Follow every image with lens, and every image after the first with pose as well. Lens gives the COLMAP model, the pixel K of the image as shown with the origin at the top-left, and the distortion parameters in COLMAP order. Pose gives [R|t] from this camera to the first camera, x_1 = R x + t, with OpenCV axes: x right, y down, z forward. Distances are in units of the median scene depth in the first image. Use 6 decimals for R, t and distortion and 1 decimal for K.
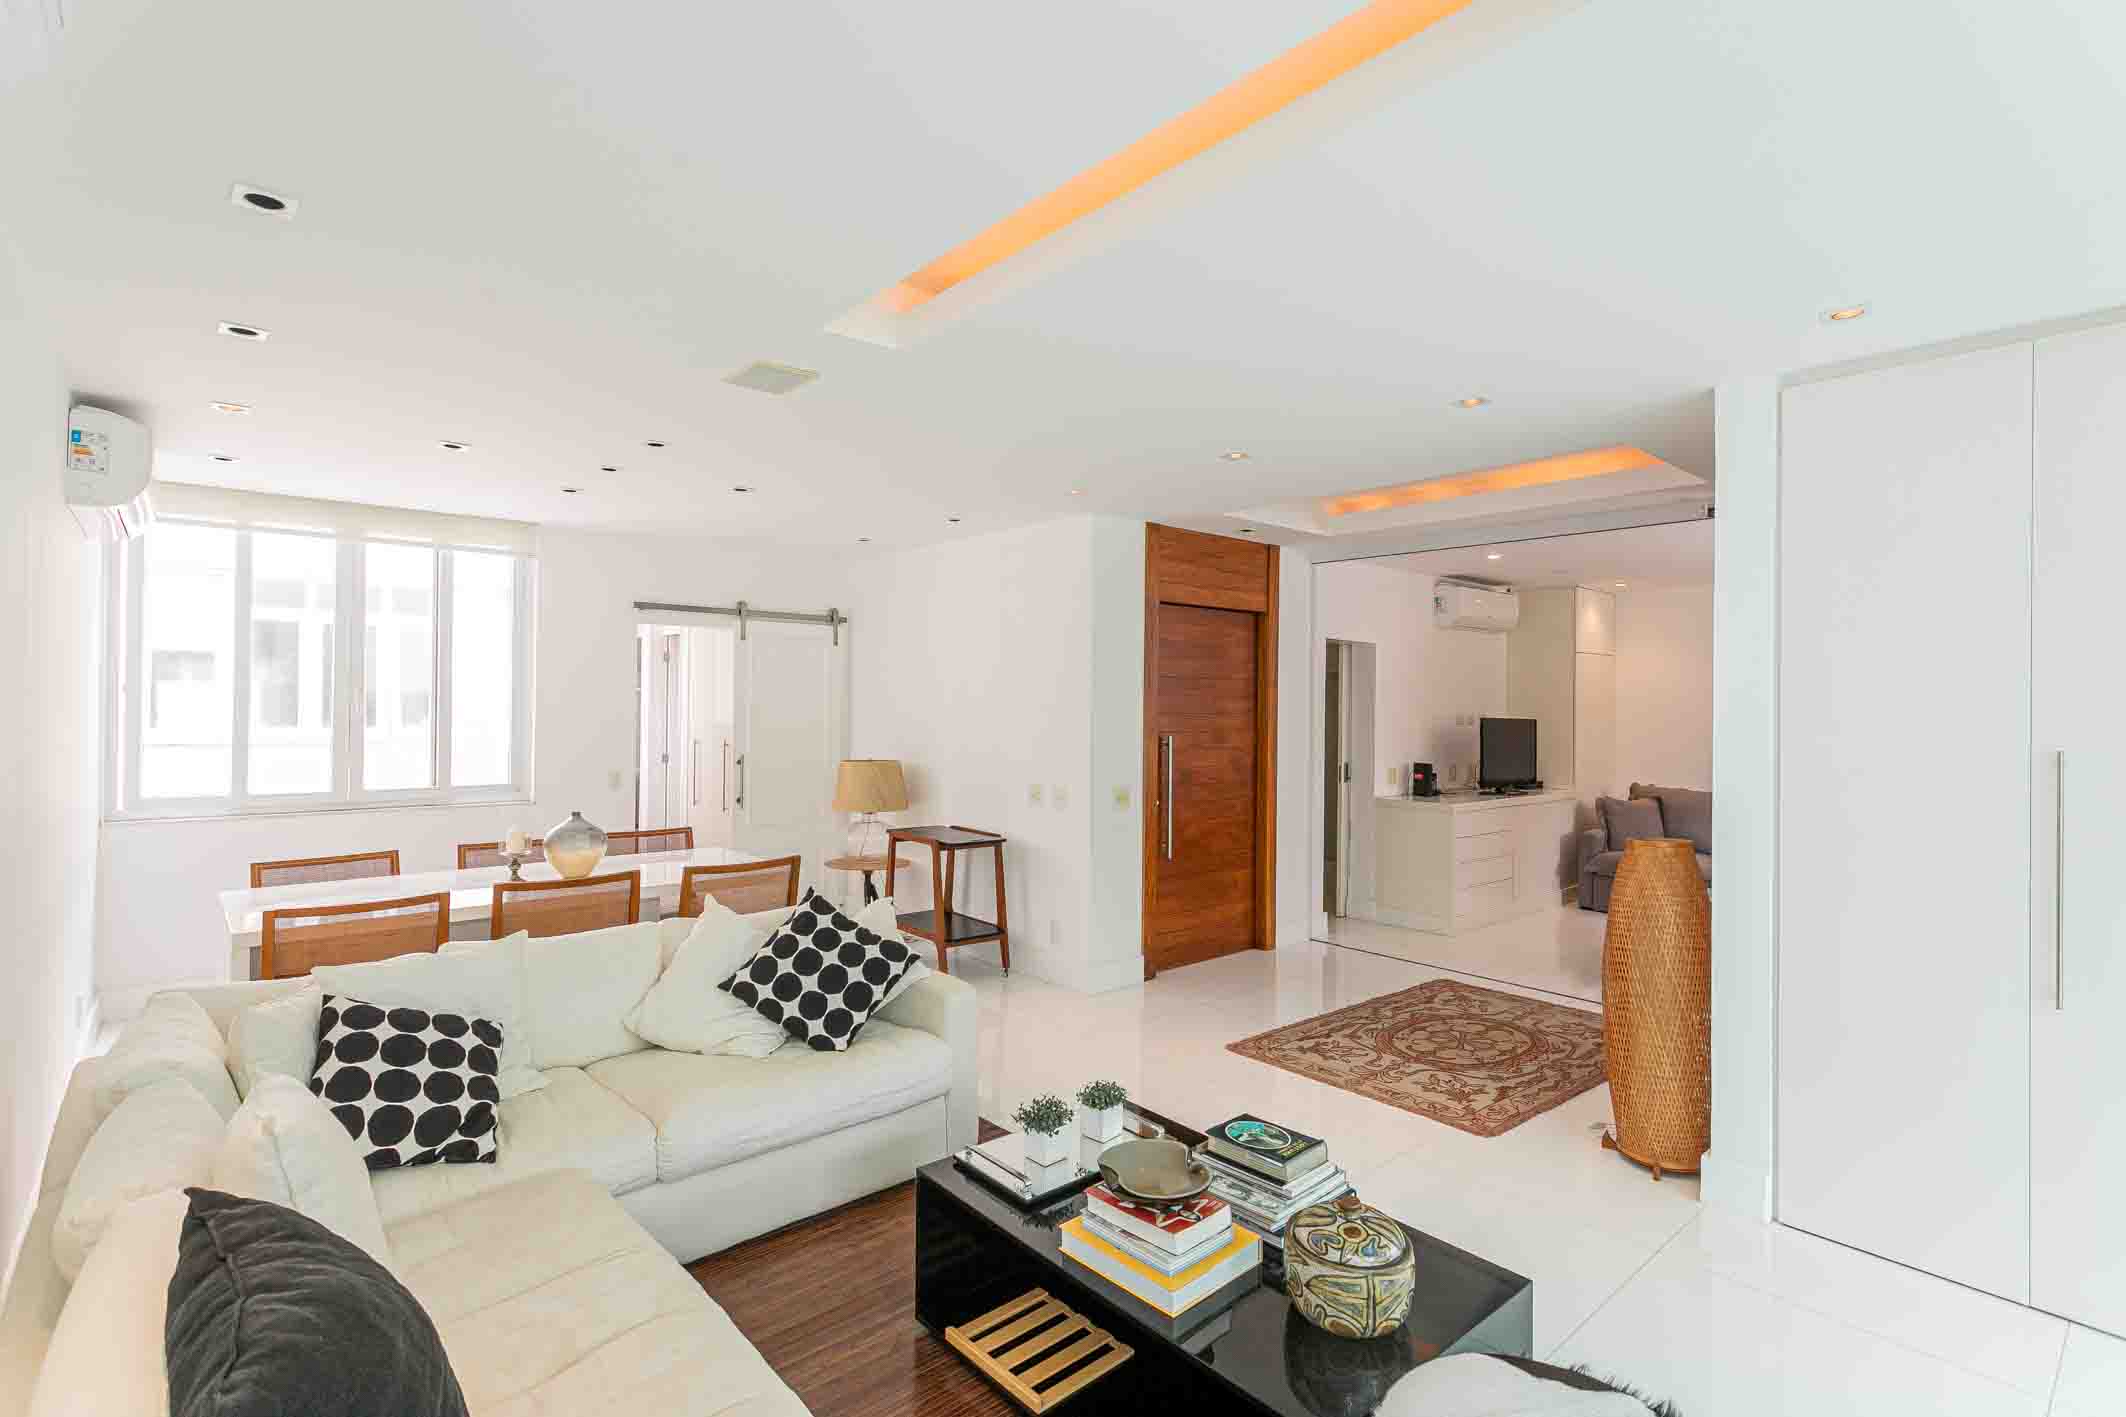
lens RADIAL K [[1004.7, 0, 1057.1], [0, 1004.7, 699.2], [0, 0, 1]] dist [0.004029, 0.000500]
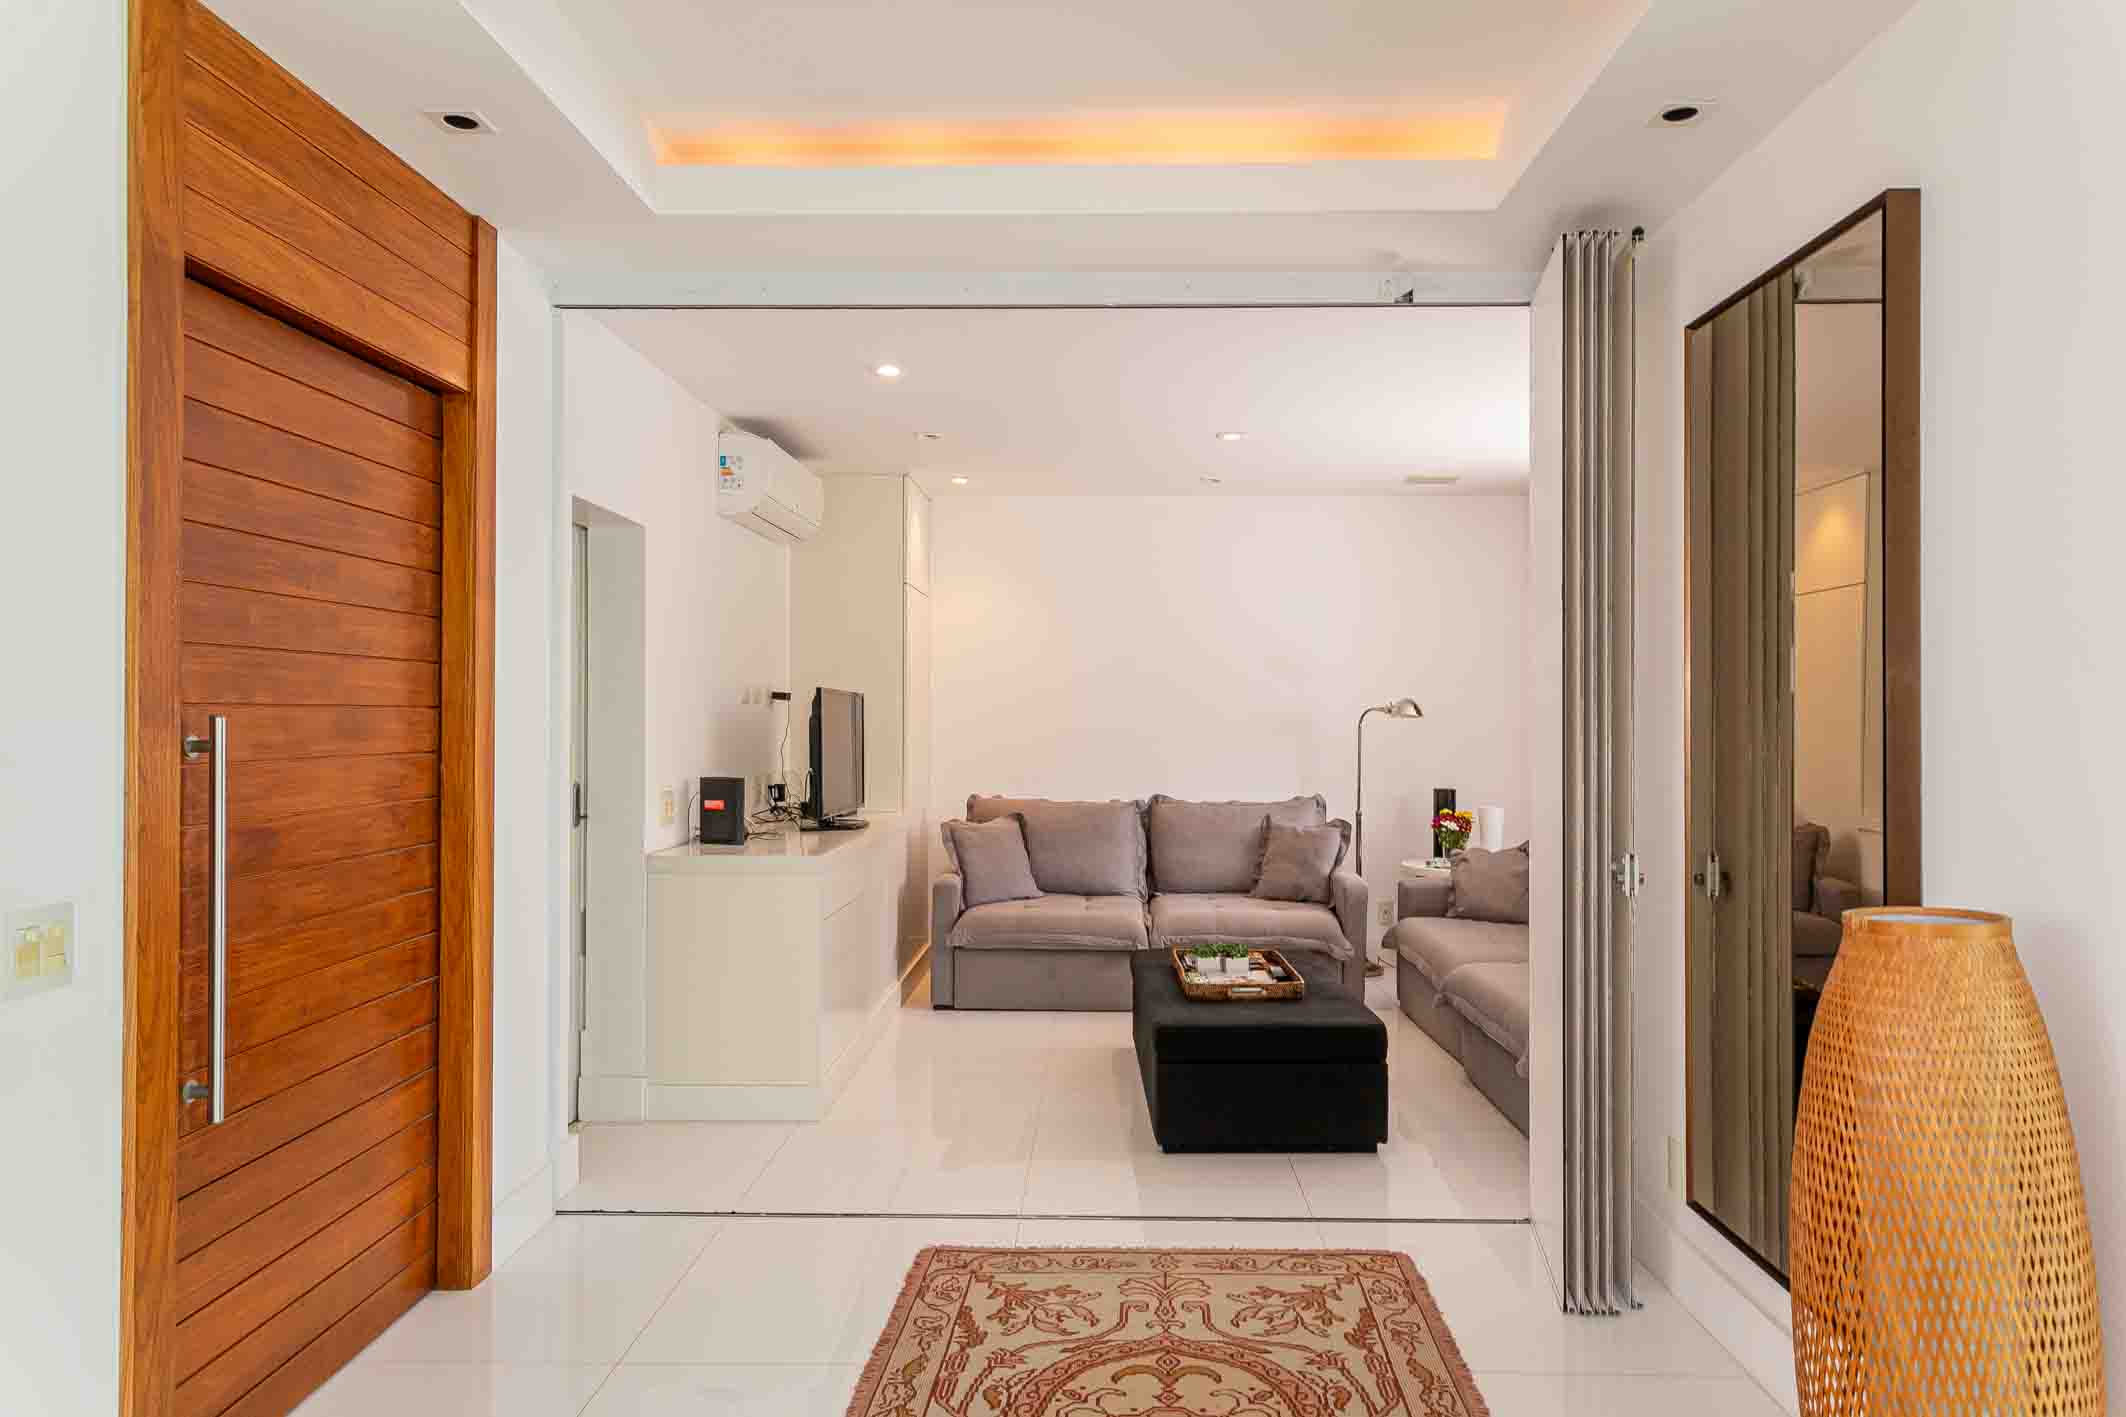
lens RADIAL K [[1348.2, 0, 1096.7], [0, 1348.2, 705.7], [0, 0, 1]] dist [0.006073, 0.002374]
pose [[0.669307, -0.005974, 0.742962, -0.014065], [0.002263, 0.999979, 0.006001, 0.034661], [-0.742983, -0.002335, 0.669307, 0.587945]]
